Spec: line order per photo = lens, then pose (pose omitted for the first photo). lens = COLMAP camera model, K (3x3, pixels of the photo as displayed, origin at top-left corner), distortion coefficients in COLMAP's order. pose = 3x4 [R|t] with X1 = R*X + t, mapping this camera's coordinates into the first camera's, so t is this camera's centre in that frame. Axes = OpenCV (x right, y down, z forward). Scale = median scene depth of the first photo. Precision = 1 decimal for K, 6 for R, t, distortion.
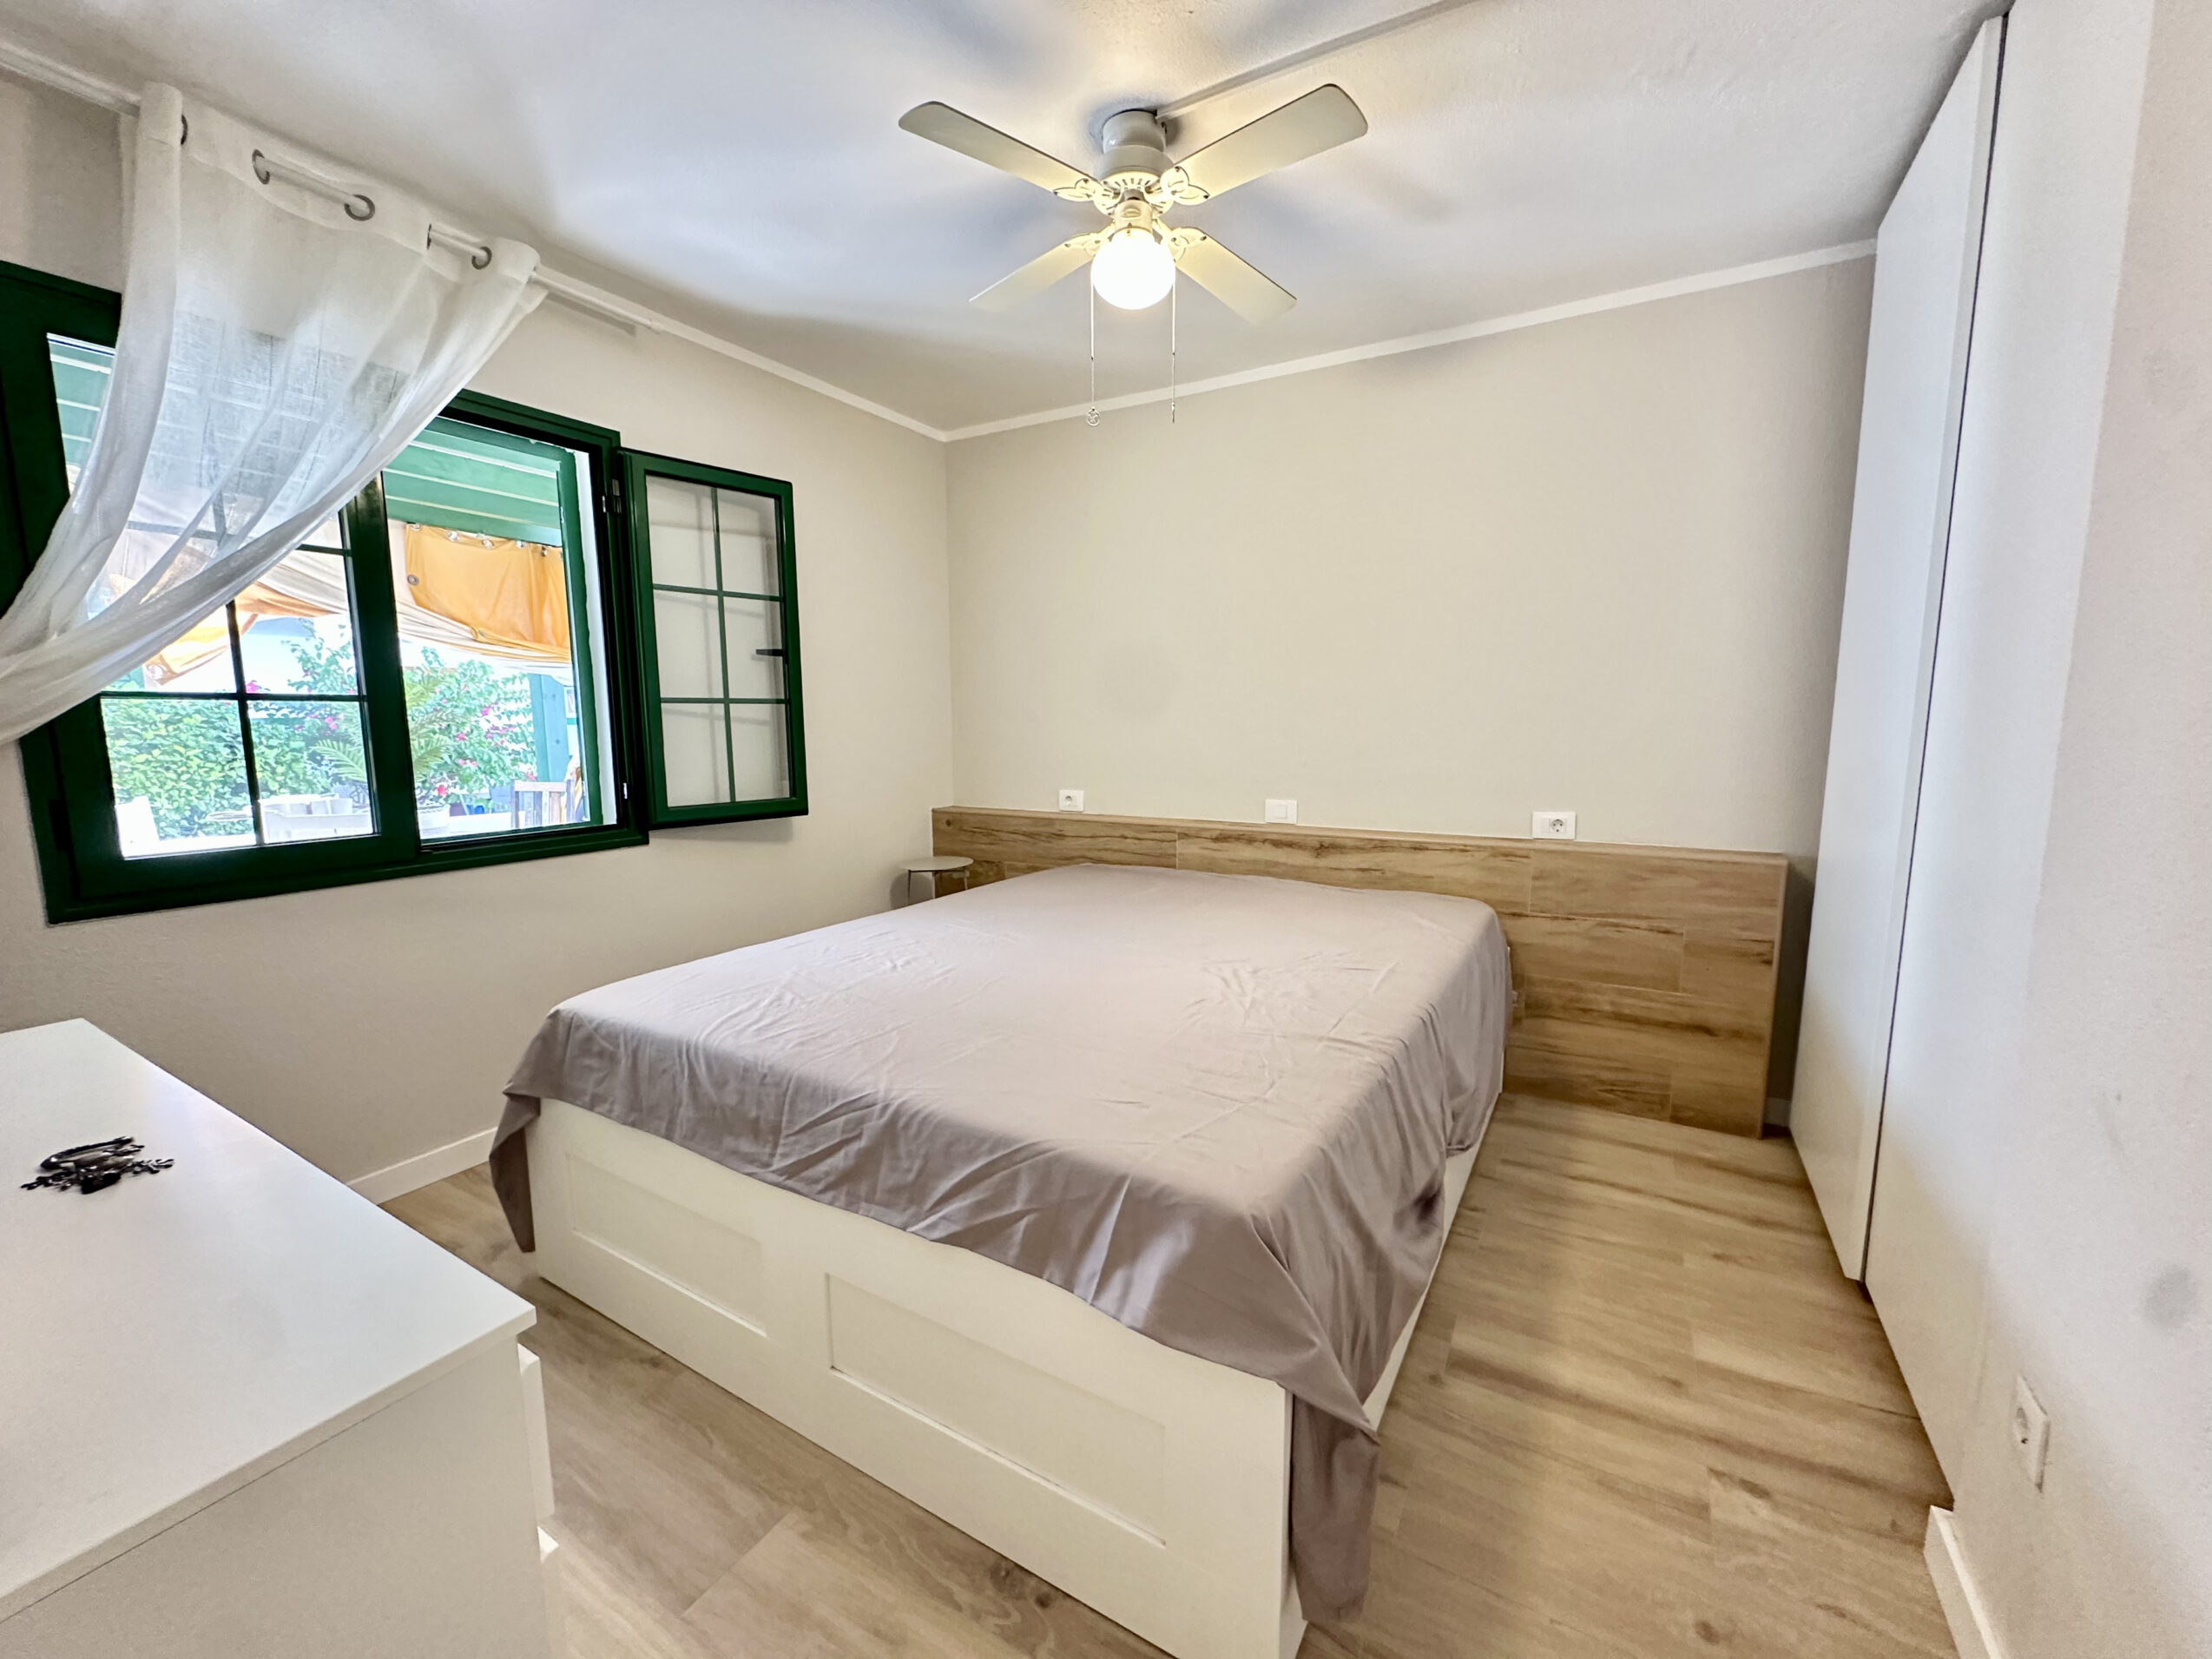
lens RADIAL K [[880.2, 0, 1108.4], [0, 880.2, 828.7], [0, 0, 1]] dist [-0.003898, -0.000009]
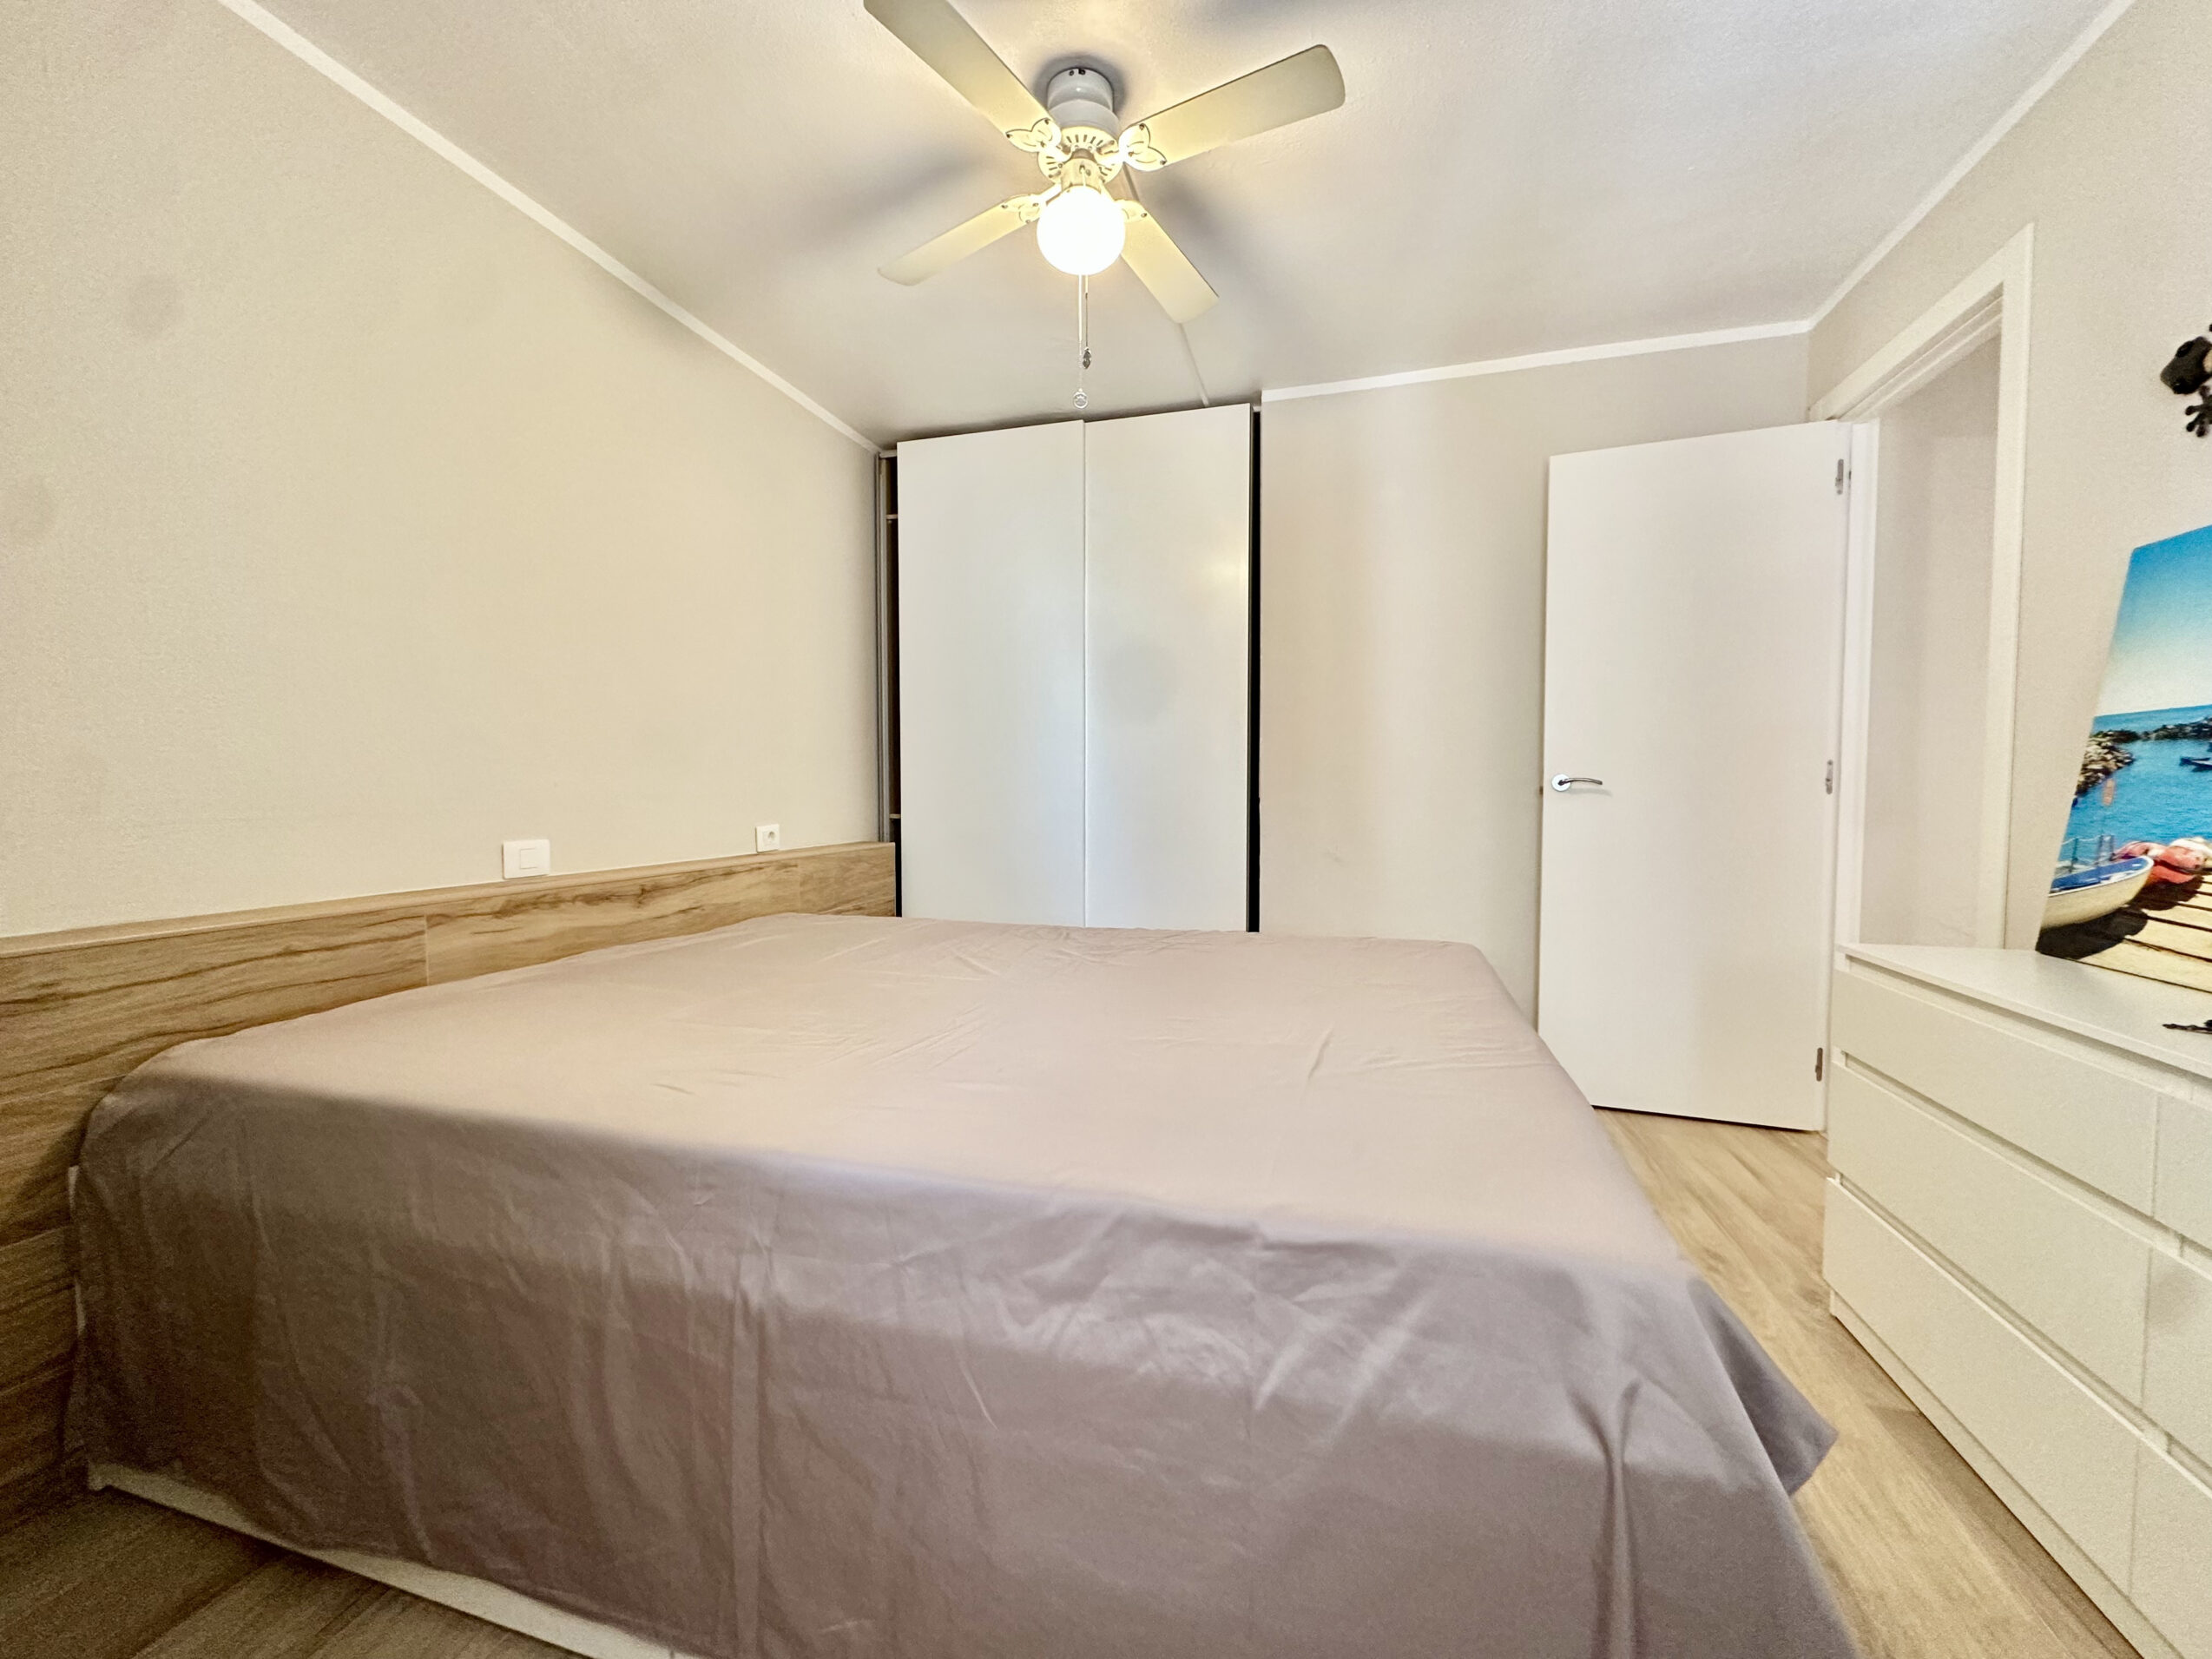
lens RADIAL K [[880.2, 0, 1100.6], [0, 880.2, 831.1], [0, 0, 1]] dist [-0.003898, -0.000009]
pose [[-0.242265, -0.042418, 0.969282, -0.594755], [0.125017, 0.989350, 0.074543, -0.039025], [-0.962122, 0.139236, -0.234382, 0.828758]]
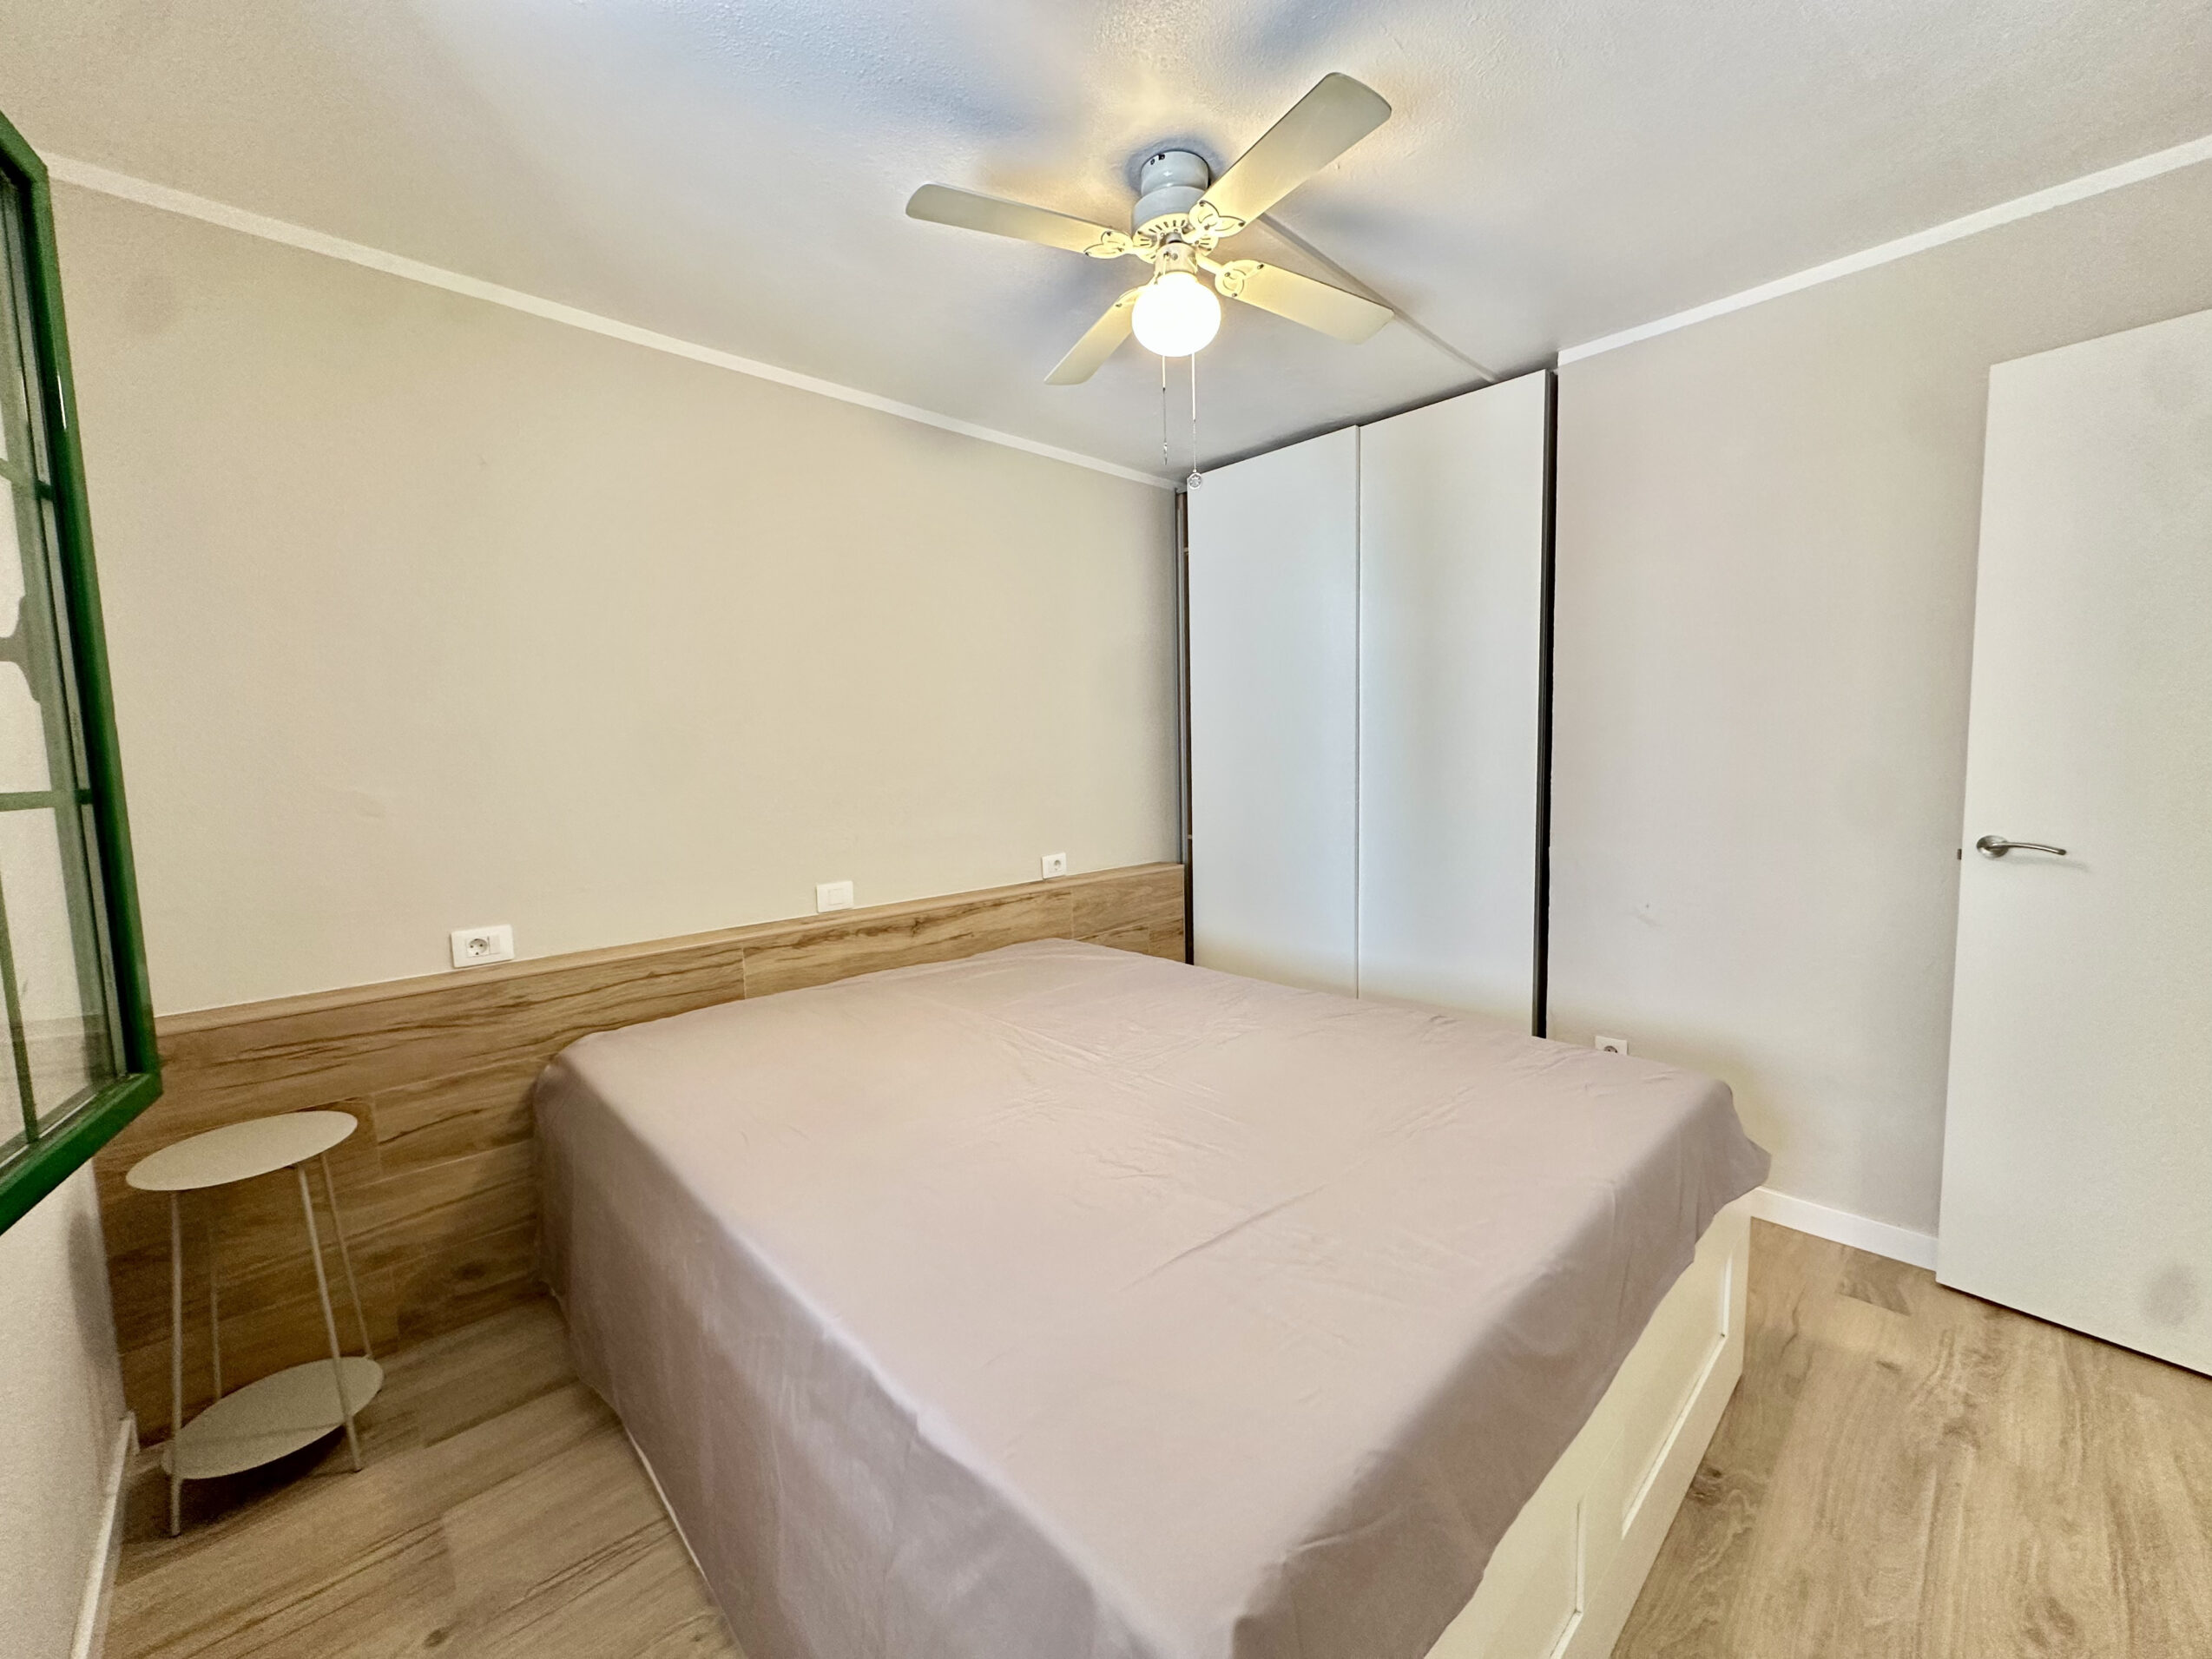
lens RADIAL K [[880.2, 0, 1102.7], [0, 880.2, 829.4], [0, 0, 1]] dist [-0.003898, -0.000009]
pose [[0.282010, -0.088392, 0.955331, -0.600228], [0.144803, 0.988262, 0.048694, -0.097862], [-0.948421, 0.124603, 0.291500, 0.556657]]
